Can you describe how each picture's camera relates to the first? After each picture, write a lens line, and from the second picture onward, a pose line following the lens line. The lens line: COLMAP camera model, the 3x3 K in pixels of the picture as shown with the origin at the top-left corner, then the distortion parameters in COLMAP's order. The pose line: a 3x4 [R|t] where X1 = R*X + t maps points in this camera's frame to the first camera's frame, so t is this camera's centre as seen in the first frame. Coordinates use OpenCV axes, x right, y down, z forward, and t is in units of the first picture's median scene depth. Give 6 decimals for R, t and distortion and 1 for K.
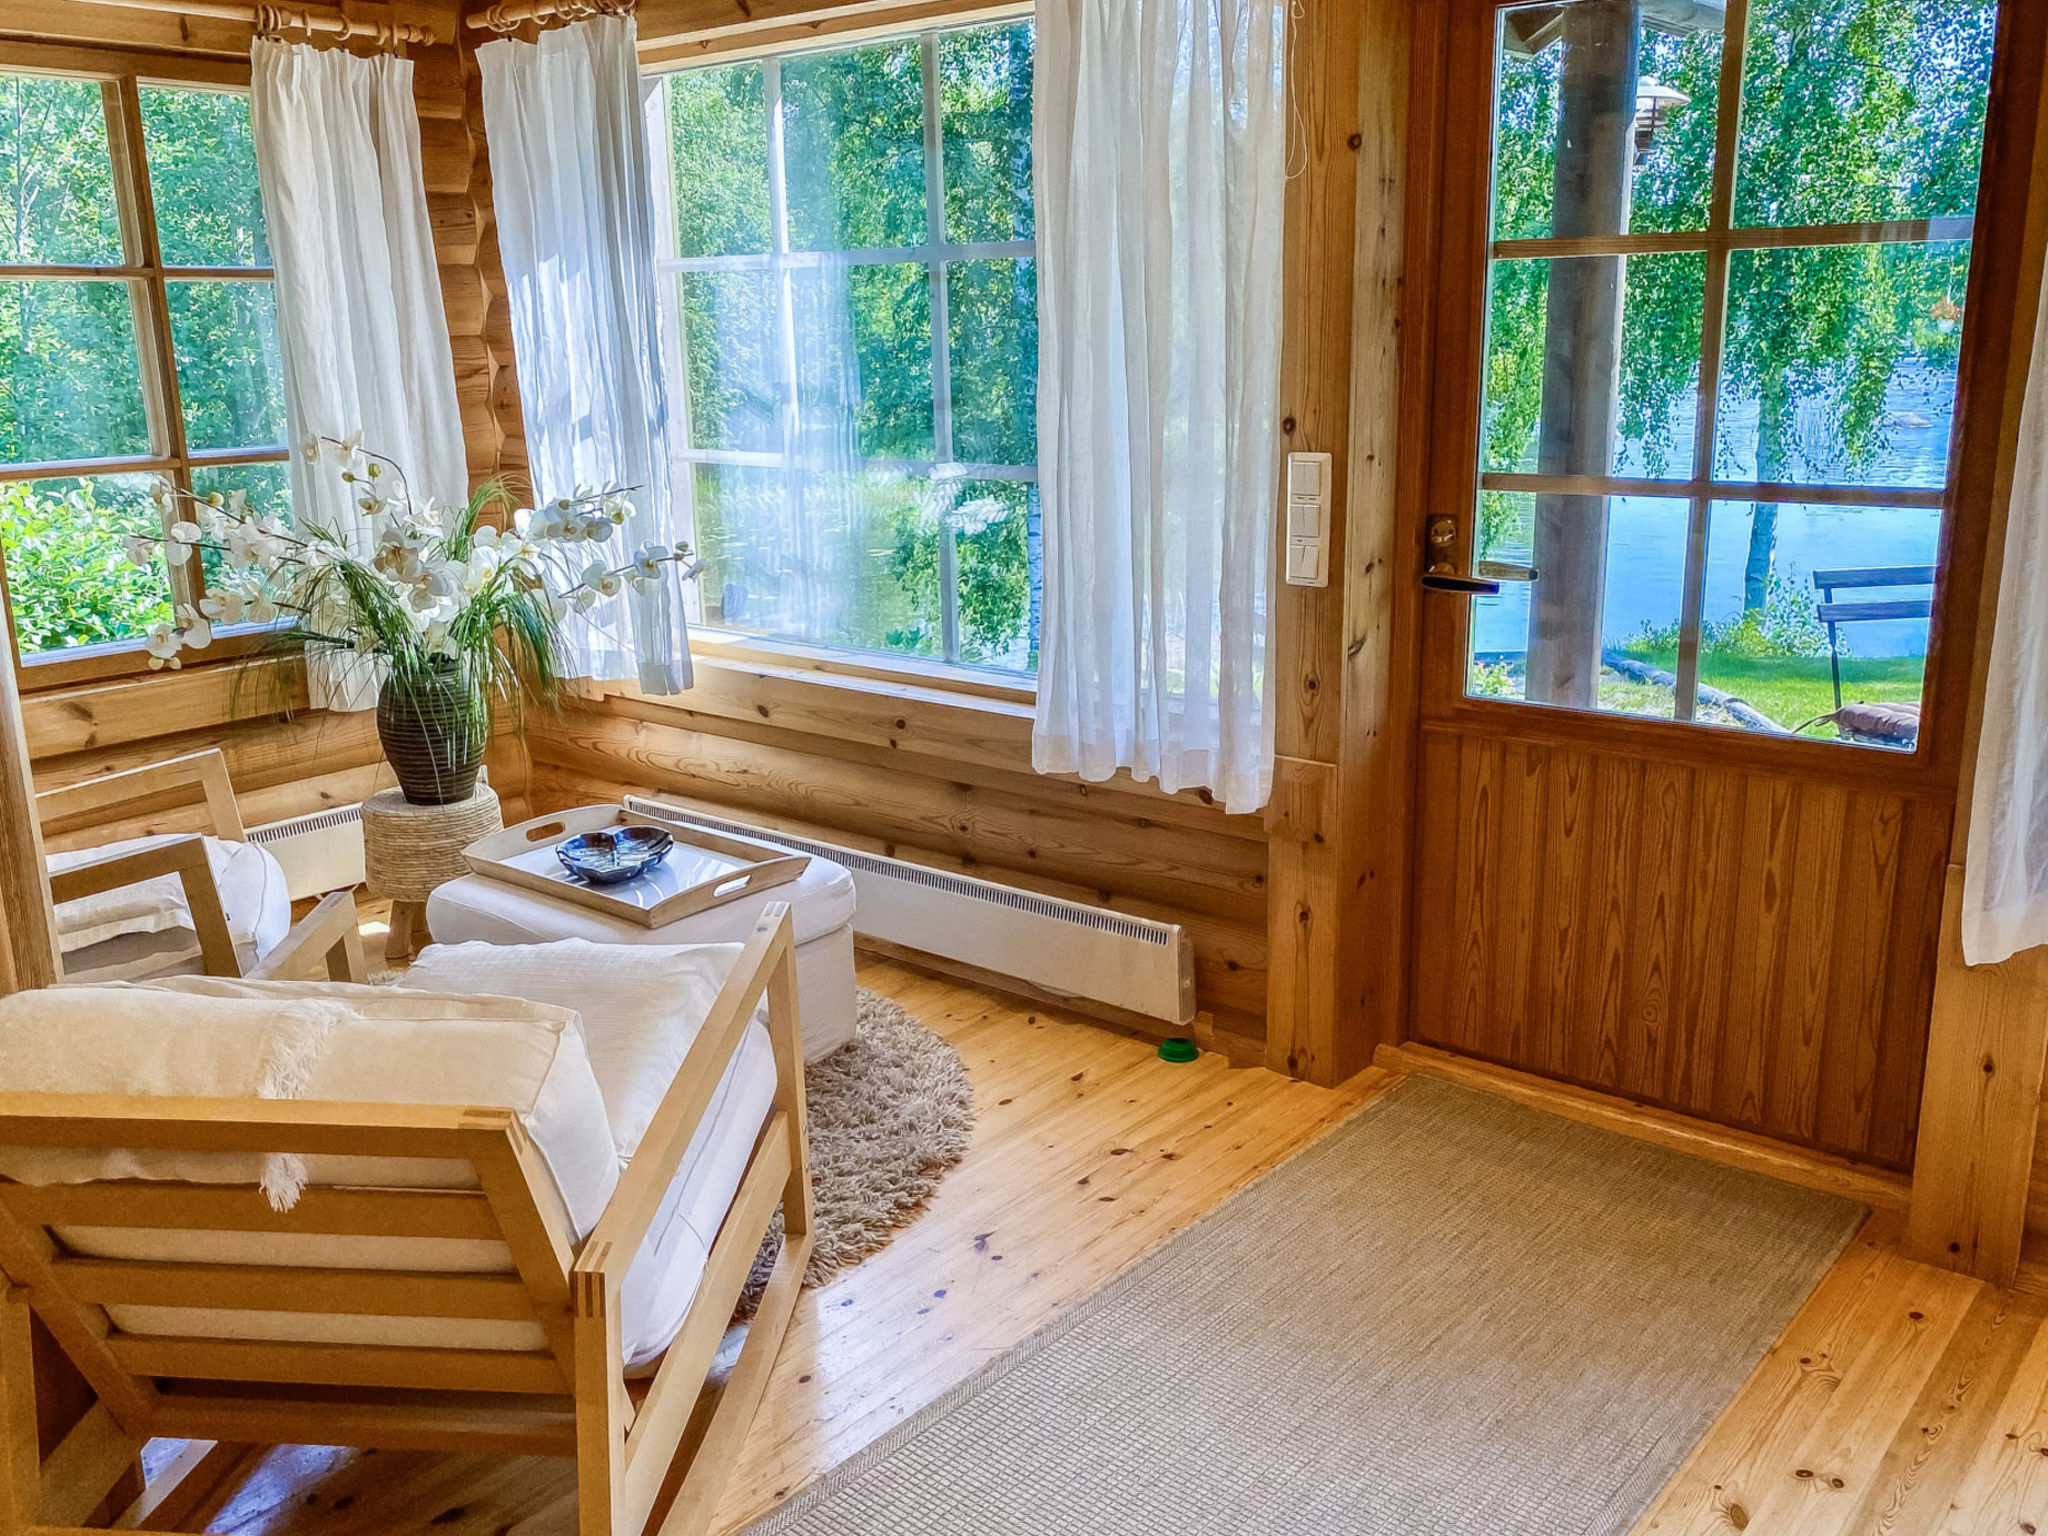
lens RADIAL K [[1770.1, 0, 1024.0], [0, 1770.1, 768.0], [0, 0, 1]] dist [0.038498, -0.053060]
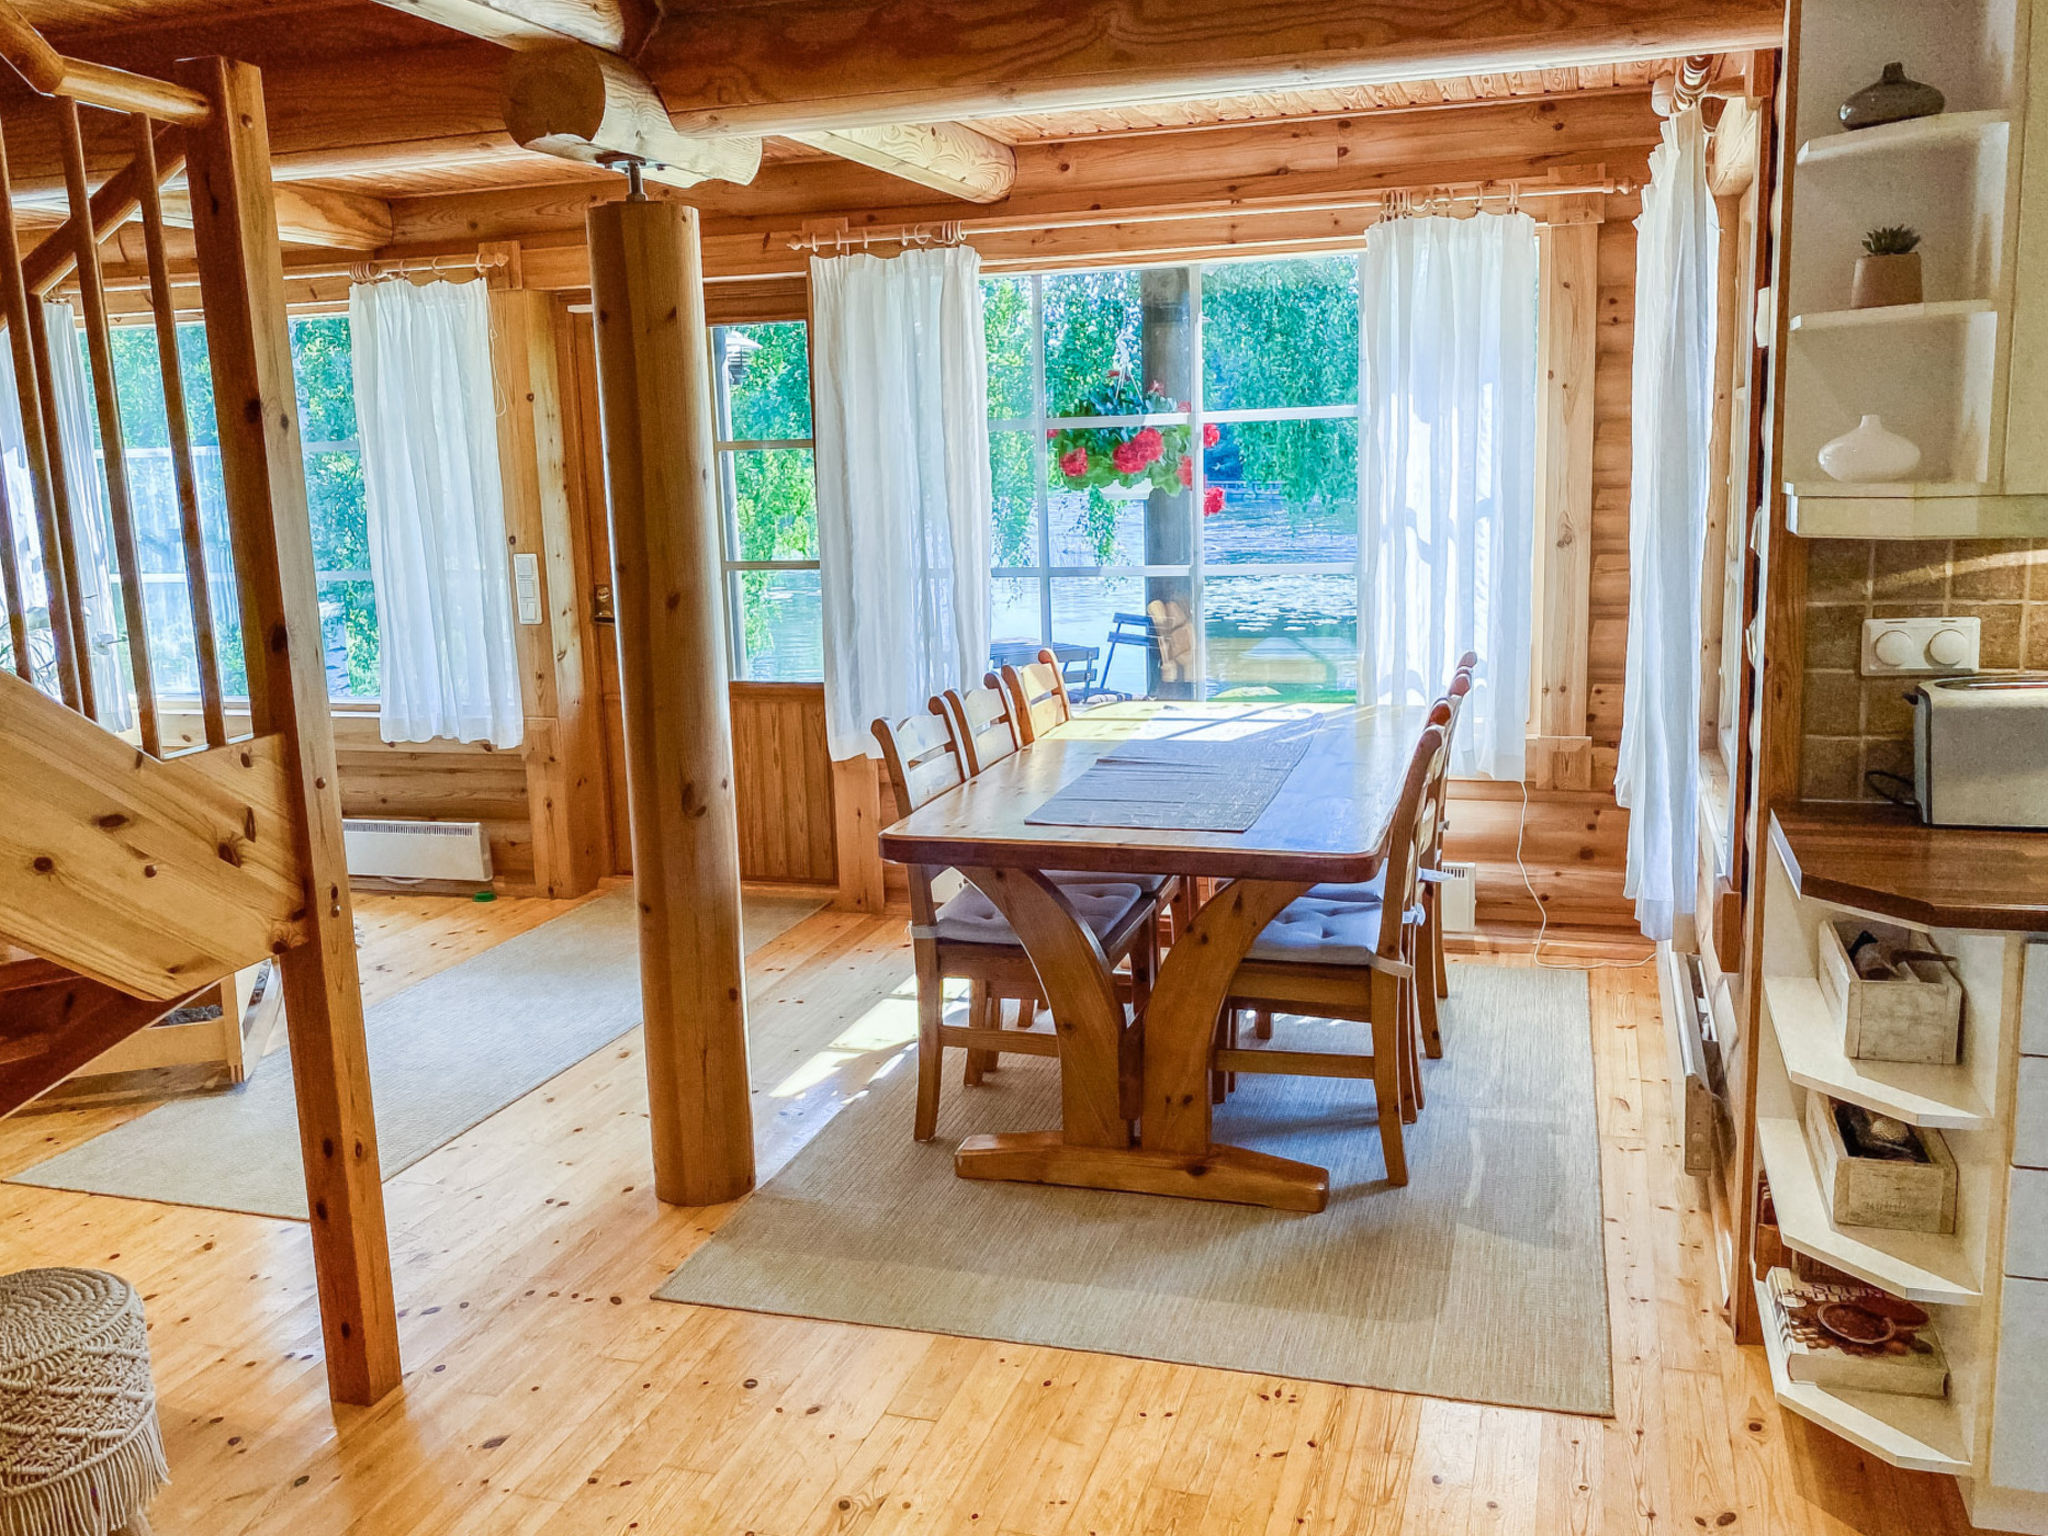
lens RADIAL K [[1770.1, 0, 1024.0], [0, 1770.1, 768.0], [0, 0, 1]] dist [0.038498, -0.053060]
pose [[0.923032, -0.079264, 0.376470, -0.075554], [0.108551, 0.992444, -0.057192, 0.203295], [-0.369093, 0.093656, 0.924662, -0.876702]]
